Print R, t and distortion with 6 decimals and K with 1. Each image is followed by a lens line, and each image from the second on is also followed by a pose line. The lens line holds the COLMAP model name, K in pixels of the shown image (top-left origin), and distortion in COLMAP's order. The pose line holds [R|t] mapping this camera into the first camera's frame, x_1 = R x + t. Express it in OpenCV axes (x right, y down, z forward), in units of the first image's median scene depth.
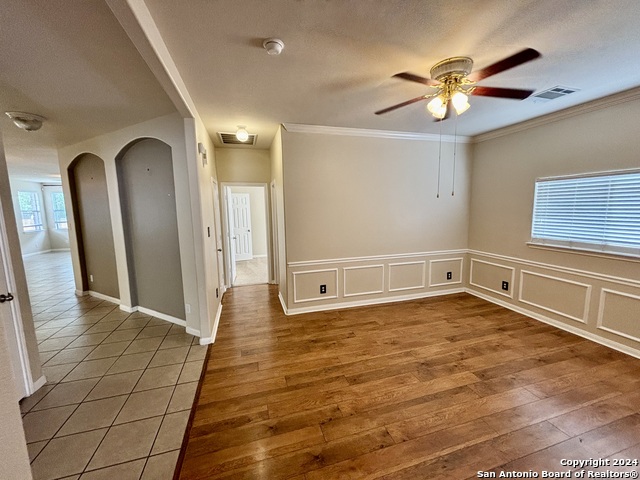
lens RADIAL K [[258.6, 0, 317.7], [0, 258.6, 239.4], [0, 0, 1]] dist [-0.000619, 0.000106]
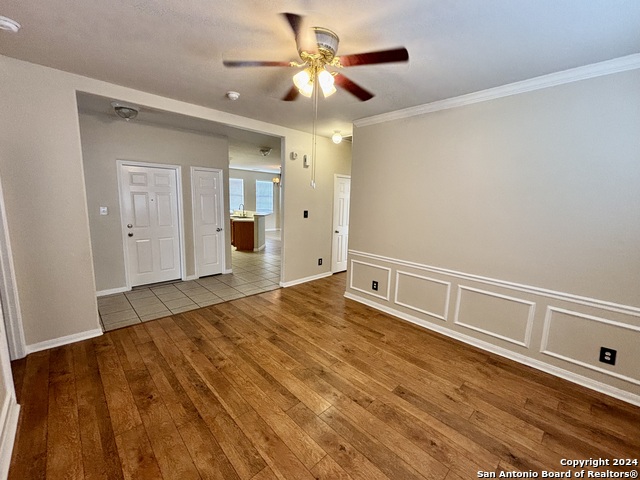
lens RADIAL K [[258.6, 0, 314.7], [0, 258.6, 238.9], [0, 0, 1]] dist [-0.000619, 0.000106]
pose [[0.469584, 0.168082, -0.866741, 0.843440], [-0.148630, 0.982750, 0.110054, -0.059550], [0.870287, 0.077144, 0.486465, 0.374308]]
